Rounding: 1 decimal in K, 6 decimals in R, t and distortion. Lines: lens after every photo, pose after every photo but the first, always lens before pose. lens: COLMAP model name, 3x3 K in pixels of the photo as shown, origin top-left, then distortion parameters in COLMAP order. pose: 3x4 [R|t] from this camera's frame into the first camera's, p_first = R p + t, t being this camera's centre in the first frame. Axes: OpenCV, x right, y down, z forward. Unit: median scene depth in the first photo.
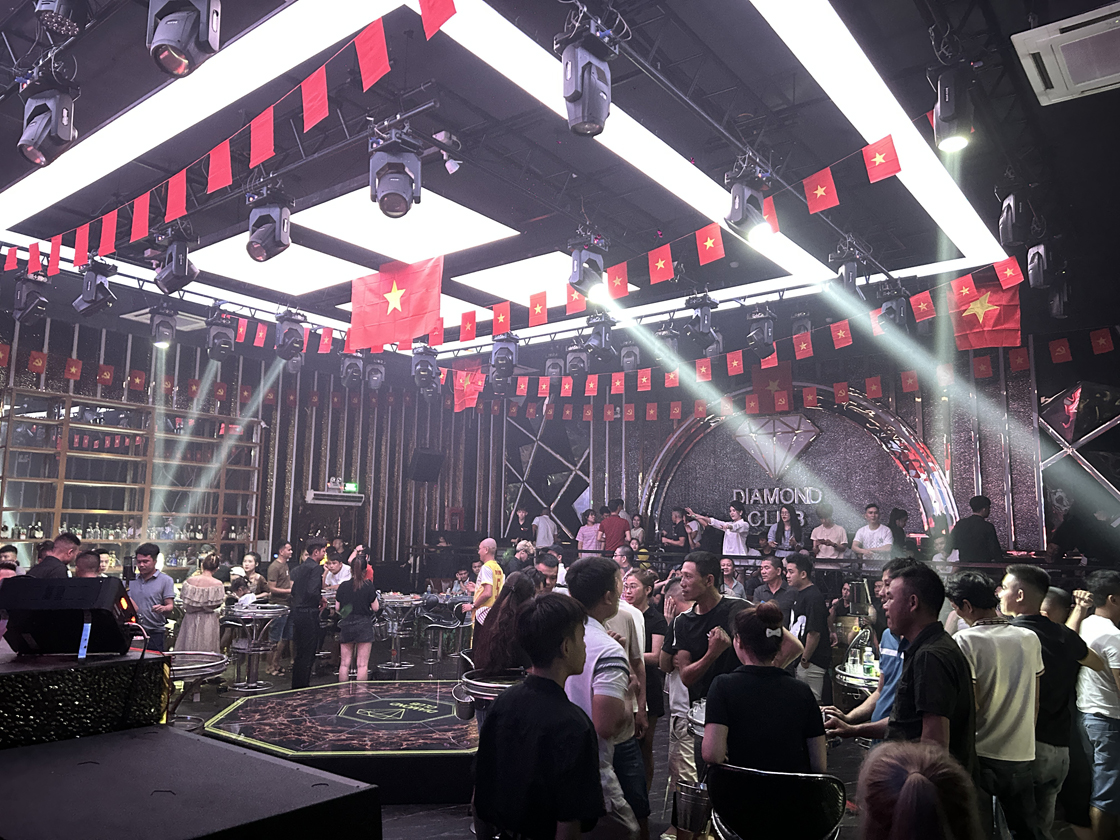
lens RADIAL K [[834.7, 0, 553.8], [0, 834.7, 425.0], [0, 0, 1]] dist [0.070656, -0.075476]
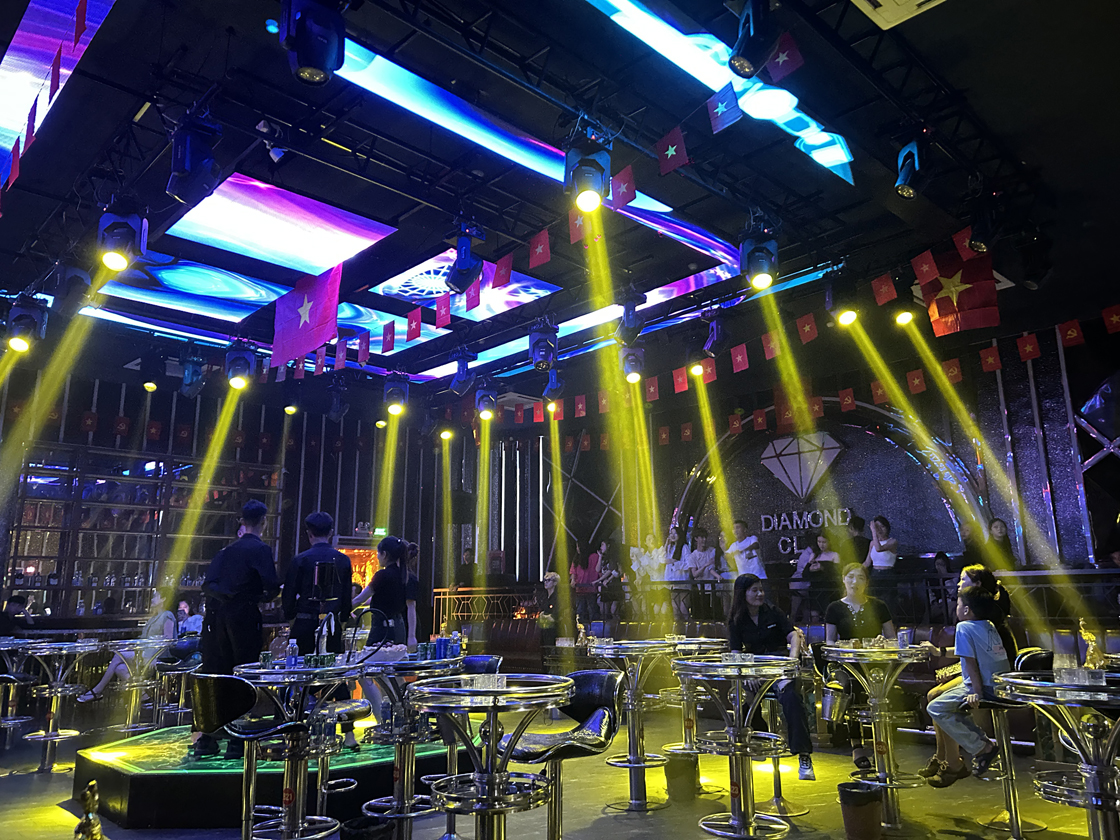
lens RADIAL K [[834.7, 0, 565.2], [0, 834.7, 413.2], [0, 0, 1]] dist [0.070656, -0.075476]
pose [[0.990759, -0.056236, -0.123429, 0.124584], [0.045454, 0.995039, -0.088494, 0.037667], [0.127793, 0.082066, 0.988400, 0.034714]]
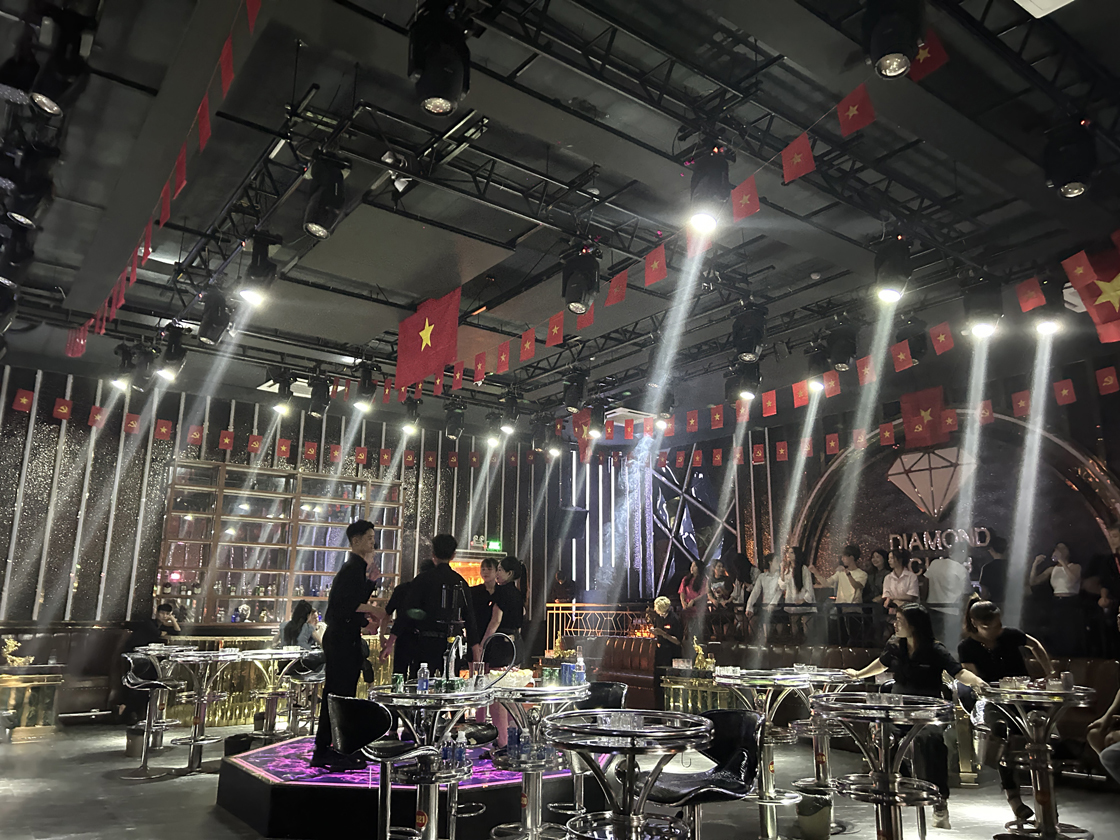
lens RADIAL K [[834.7, 0, 559.7], [0, 834.7, 423.7], [0, 0, 1]] dist [0.070656, -0.075476]
pose [[0.965224, -0.065123, -0.253184, 0.116691], [0.041977, 0.994518, -0.095774, 0.032010], [0.258033, 0.081816, 0.962666, 0.039368]]
